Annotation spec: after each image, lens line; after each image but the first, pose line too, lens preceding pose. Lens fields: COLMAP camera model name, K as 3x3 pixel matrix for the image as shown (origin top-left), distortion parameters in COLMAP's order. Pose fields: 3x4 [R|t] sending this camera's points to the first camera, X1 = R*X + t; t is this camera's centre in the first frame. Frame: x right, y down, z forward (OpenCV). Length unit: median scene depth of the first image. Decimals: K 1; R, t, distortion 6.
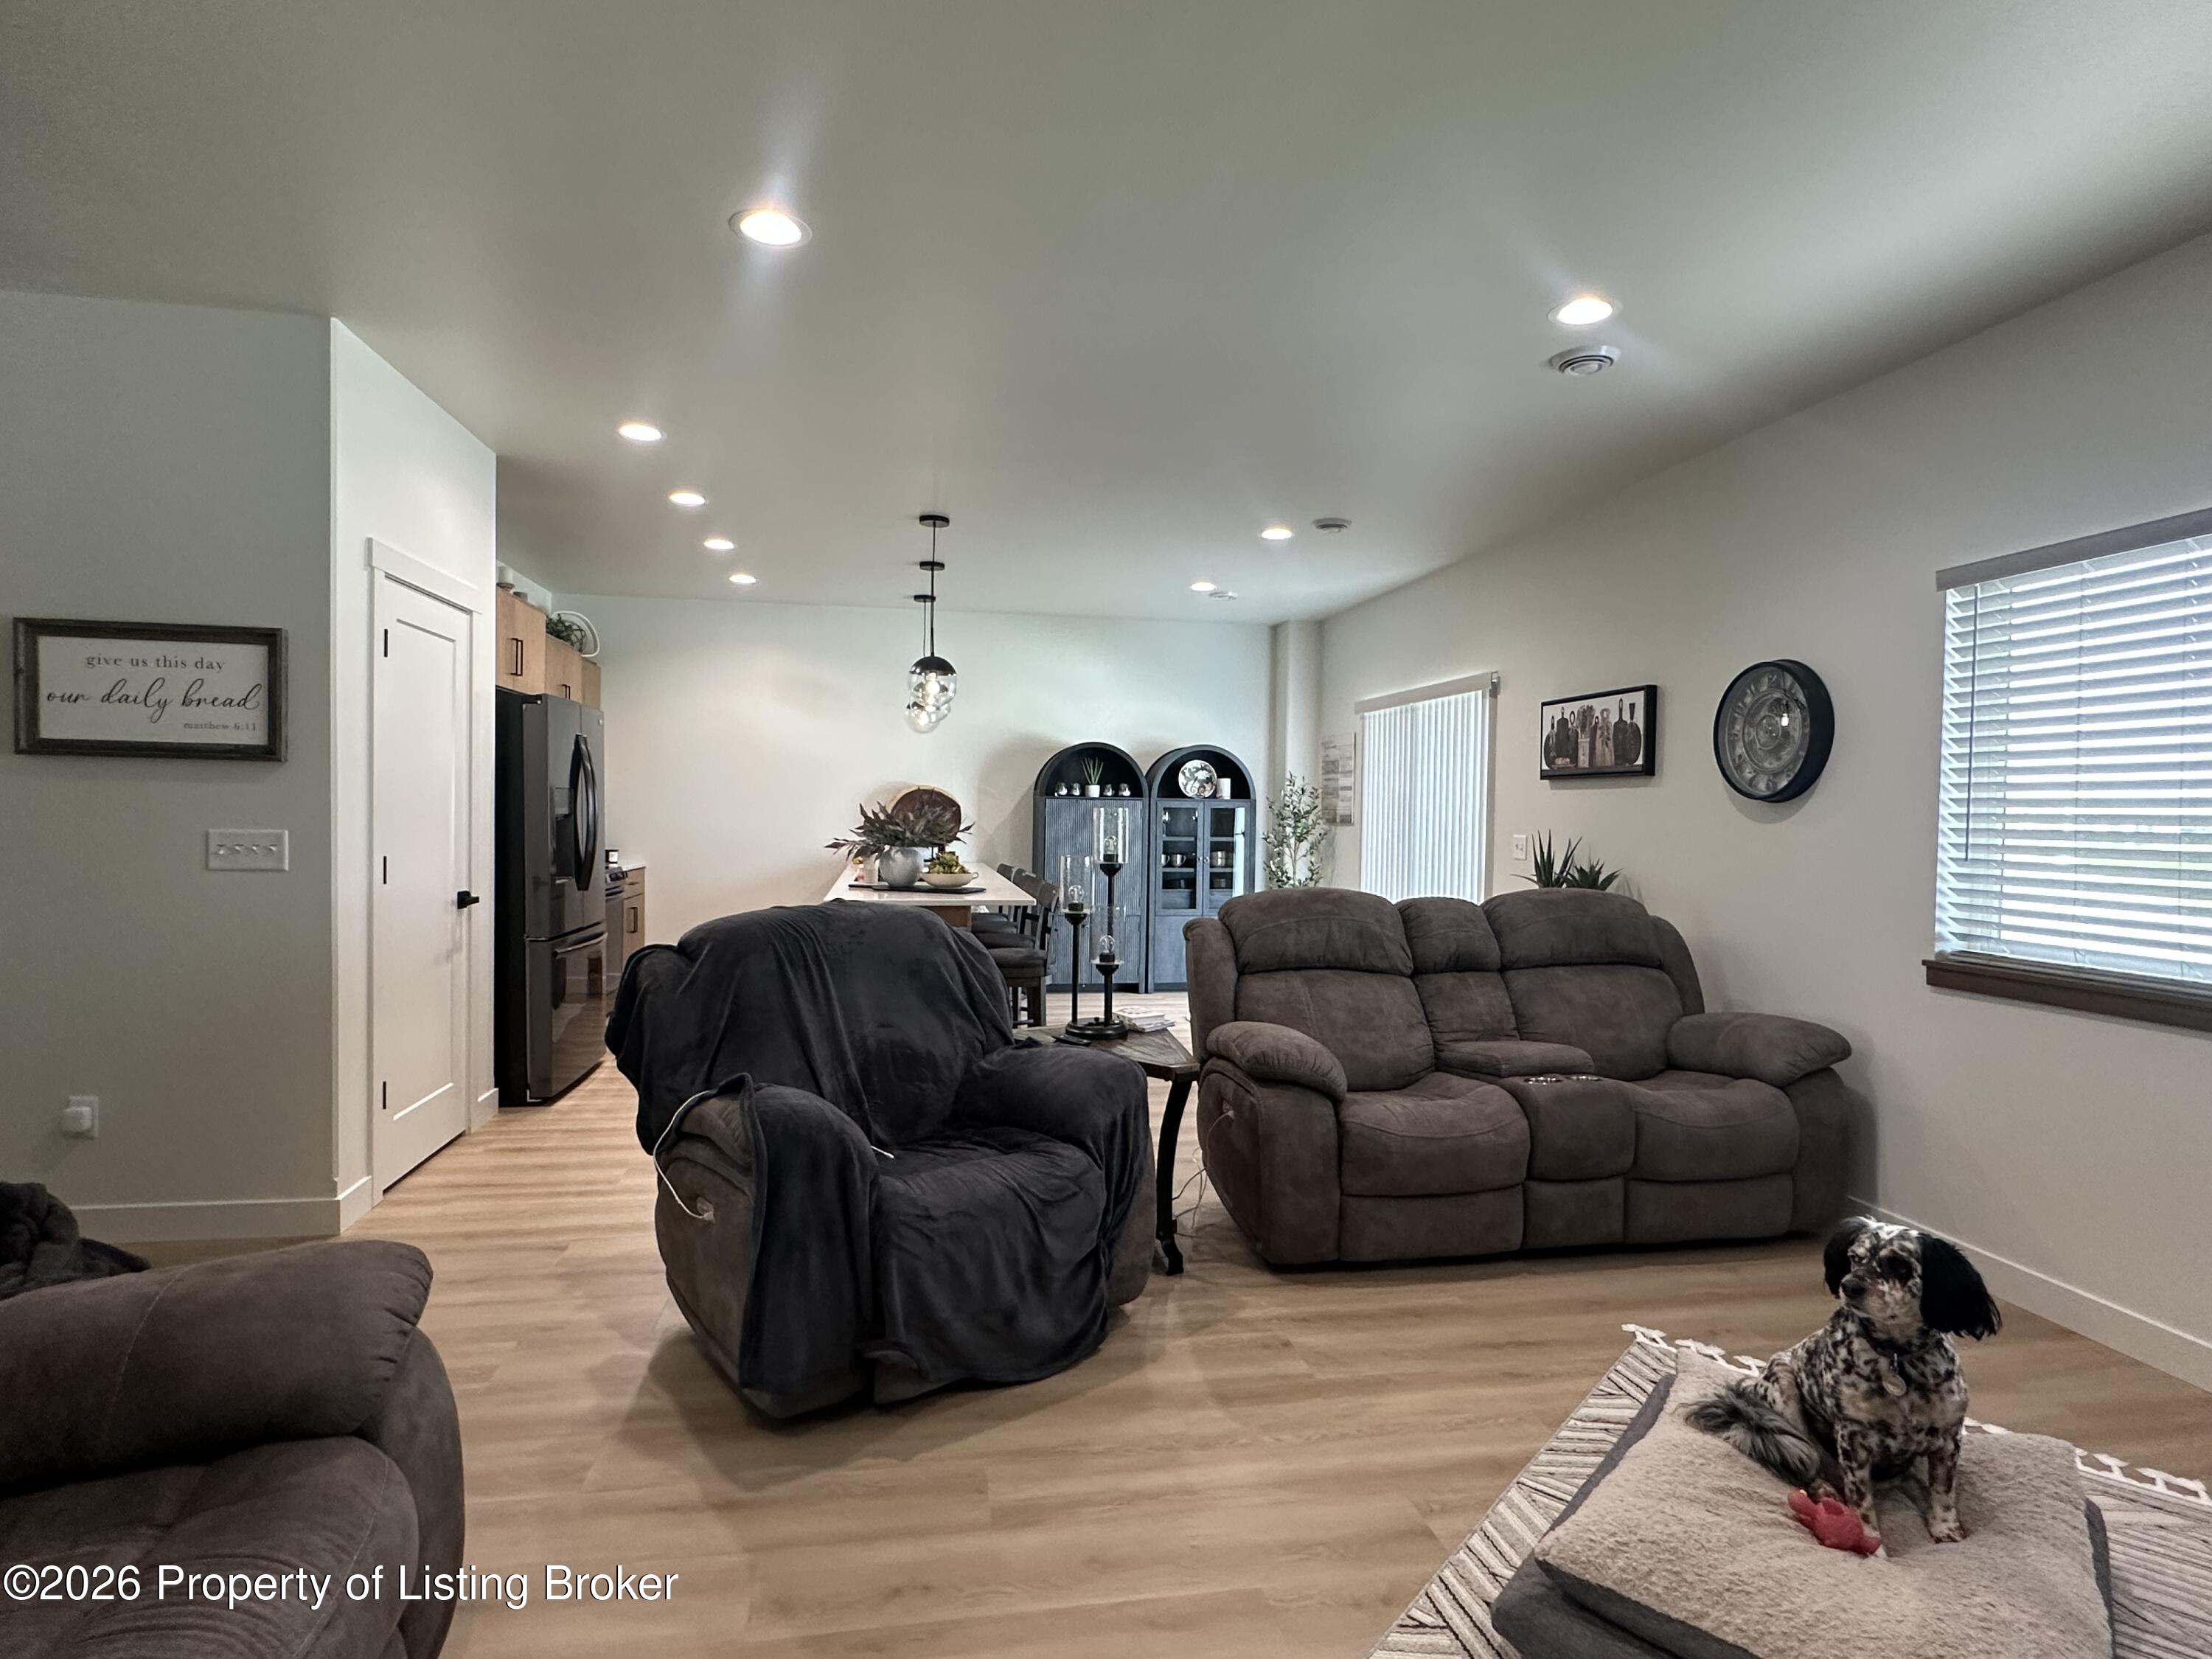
lens RADIAL K [[1158.9, 0, 1110.4], [0, 1158.9, 839.0], [0, 0, 1]] dist [-0.002006, 0.002278]
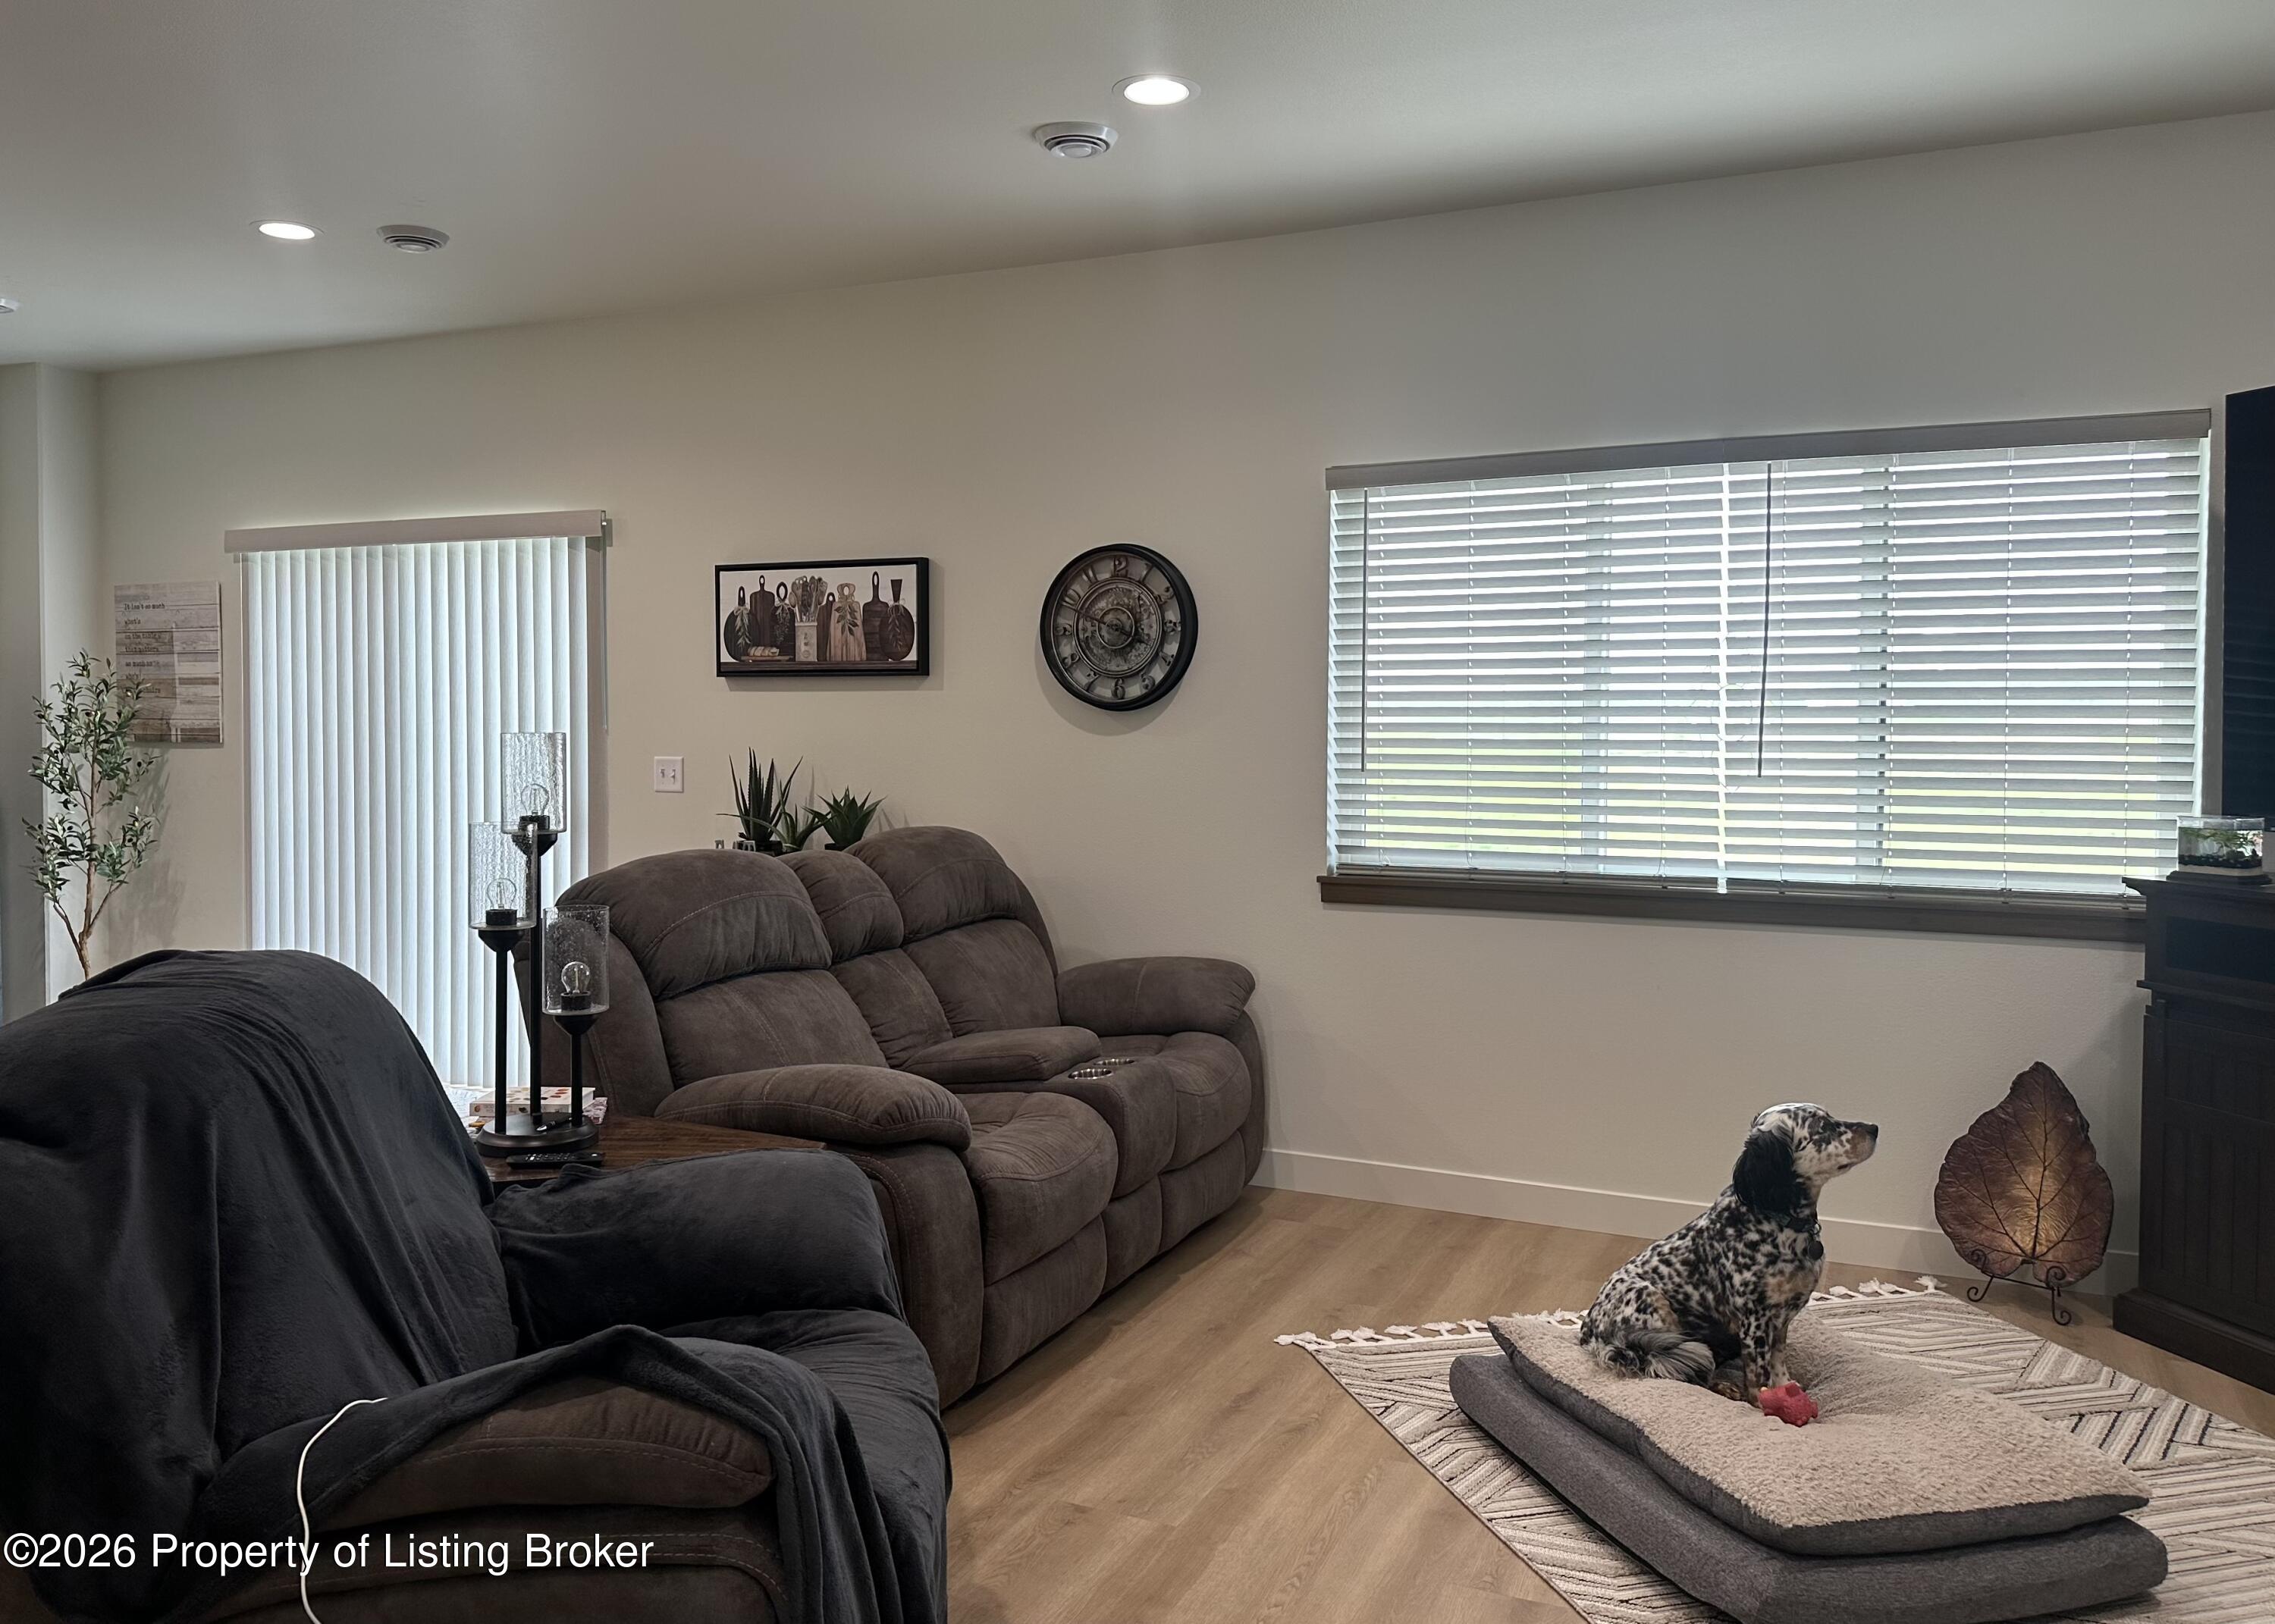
lens RADIAL K [[1727.1, 0, 1118.0], [0, 1727.1, 787.9], [0, 0, 1]] dist [0.091603, -0.129791]
pose [[0.577088, -0.044206, 0.815485, -0.377263], [0.025977, 0.999022, 0.035772, -0.016707], [-0.816269, 0.000541, 0.577672, 0.215967]]
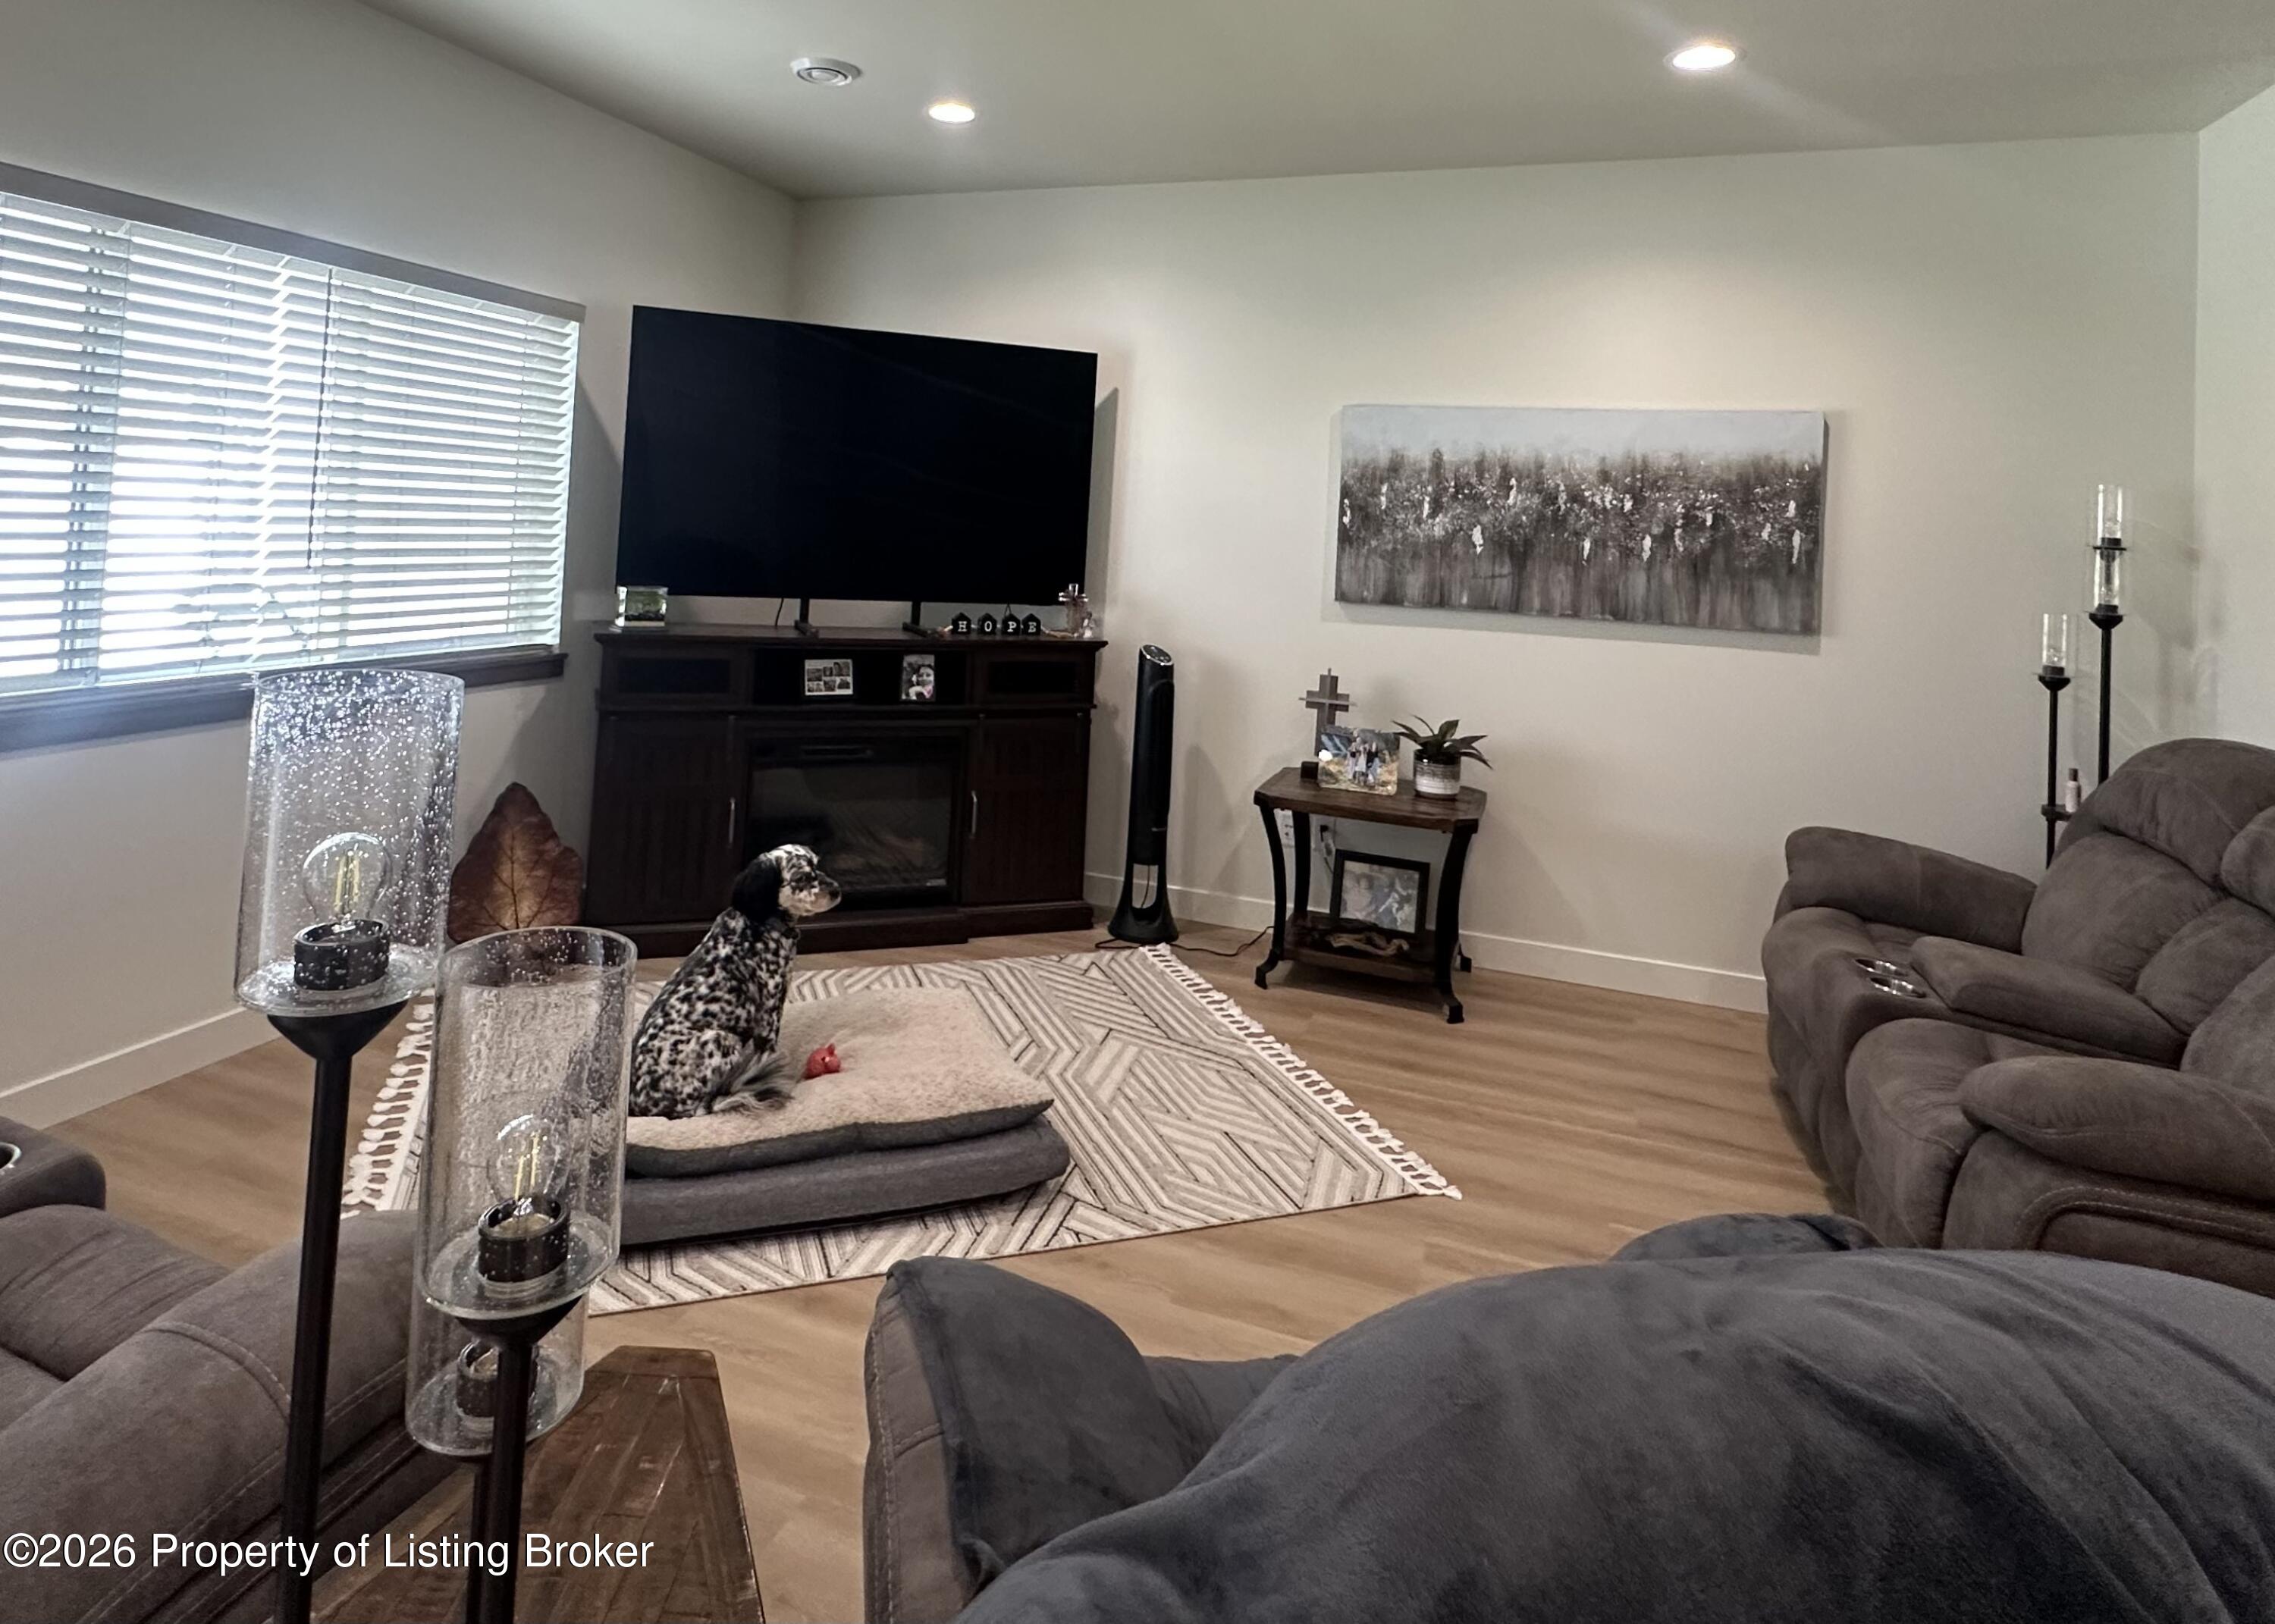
lens RADIAL K [[1259.7, 0, 1042.0], [0, 1259.7, 473.8], [0, 0, 1]] dist [-0.000440, 0.001256]
pose [[-0.850386, -0.039673, 0.524662, -0.140381], [-0.048245, 0.998832, -0.002668, -0.046883], [-0.523943, -0.027581, -0.851307, 0.820467]]
